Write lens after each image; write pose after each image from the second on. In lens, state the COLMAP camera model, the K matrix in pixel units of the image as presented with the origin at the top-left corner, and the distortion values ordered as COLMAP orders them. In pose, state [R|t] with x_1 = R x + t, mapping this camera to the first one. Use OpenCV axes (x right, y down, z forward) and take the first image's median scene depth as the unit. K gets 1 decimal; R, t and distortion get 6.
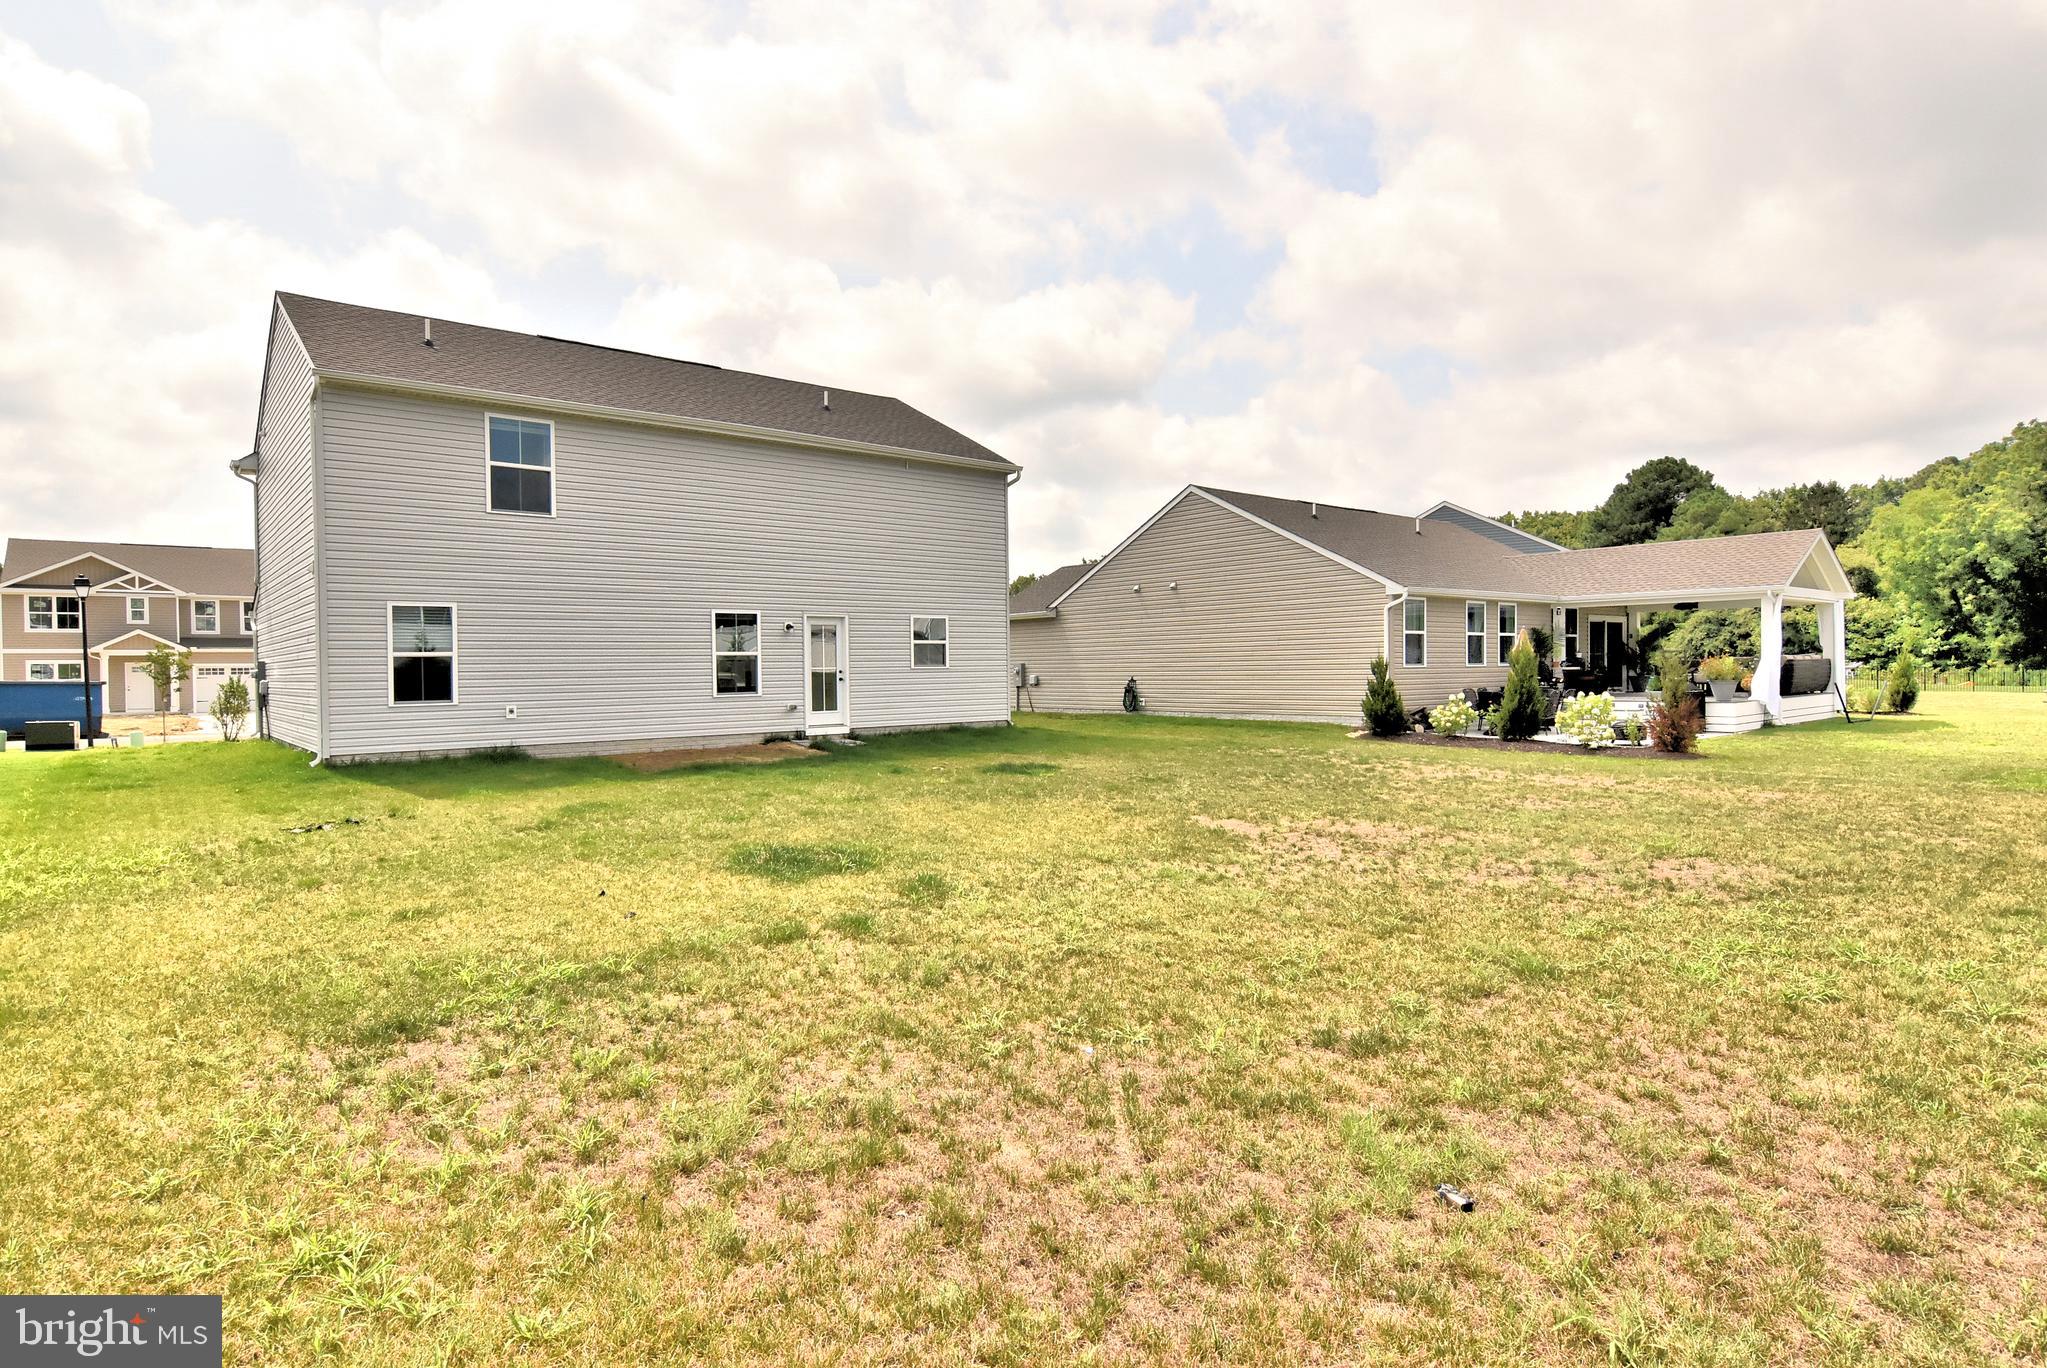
lens RADIAL K [[1086.9, 0, 1028.0], [0, 1086.9, 687.1], [0, 0, 1]] dist [0.004659, -0.019424]
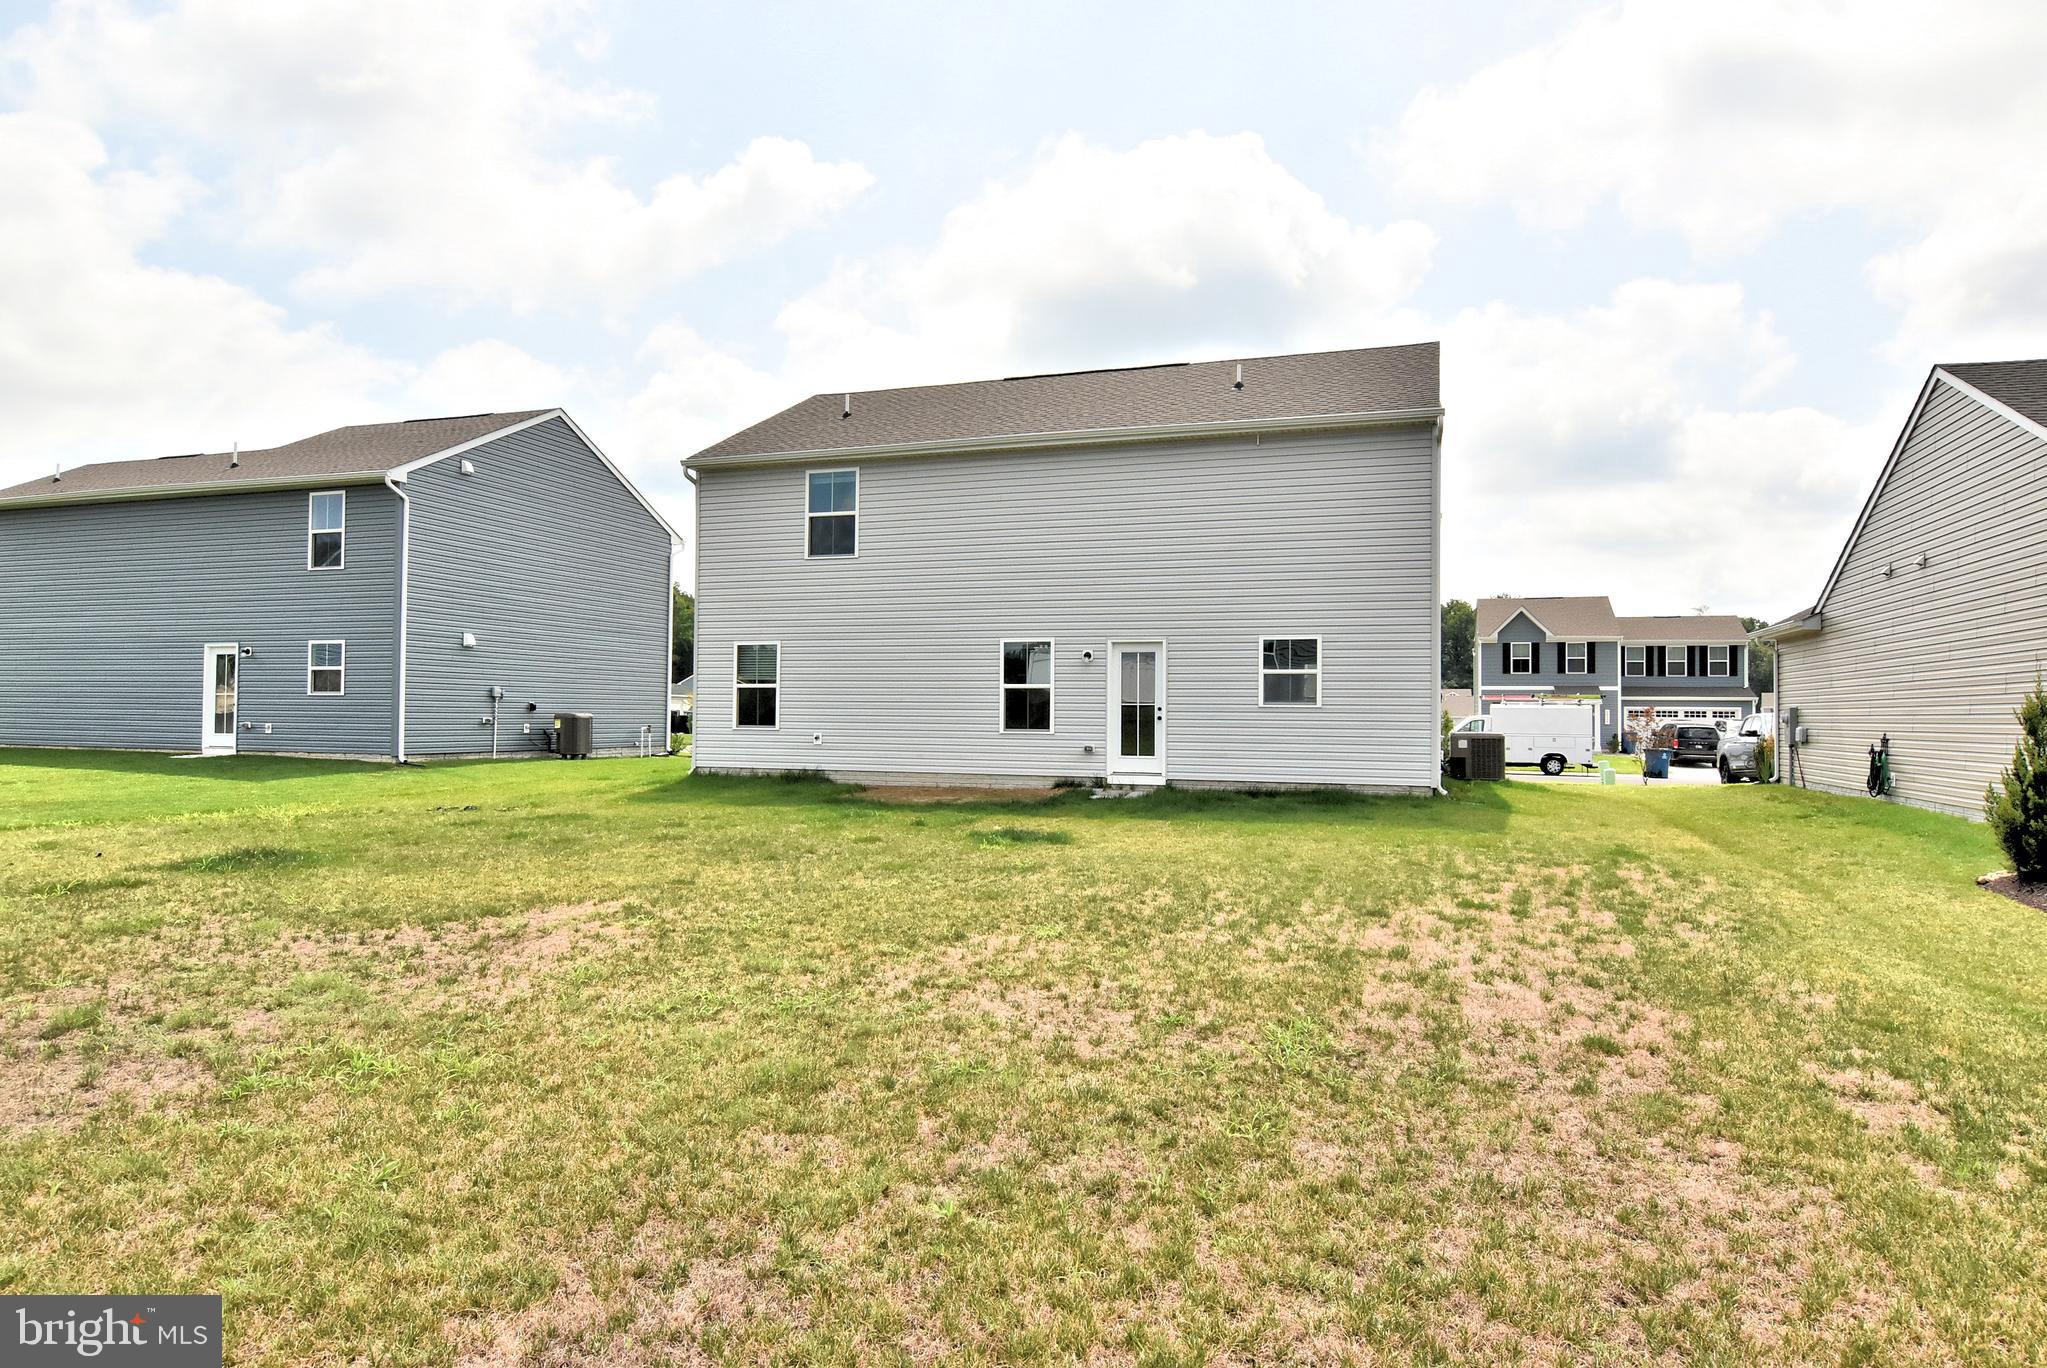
lens RADIAL K [[1185.0, 0, 1026.4], [0, 1185.0, 655.2], [0, 0, 1]] dist [0.001367, 0.000151]
pose [[0.528053, -0.018744, -0.849005, 0.568475], [-0.030500, 0.998693, -0.041019, -0.015847], [0.848664, 0.047554, 0.526791, 0.478530]]
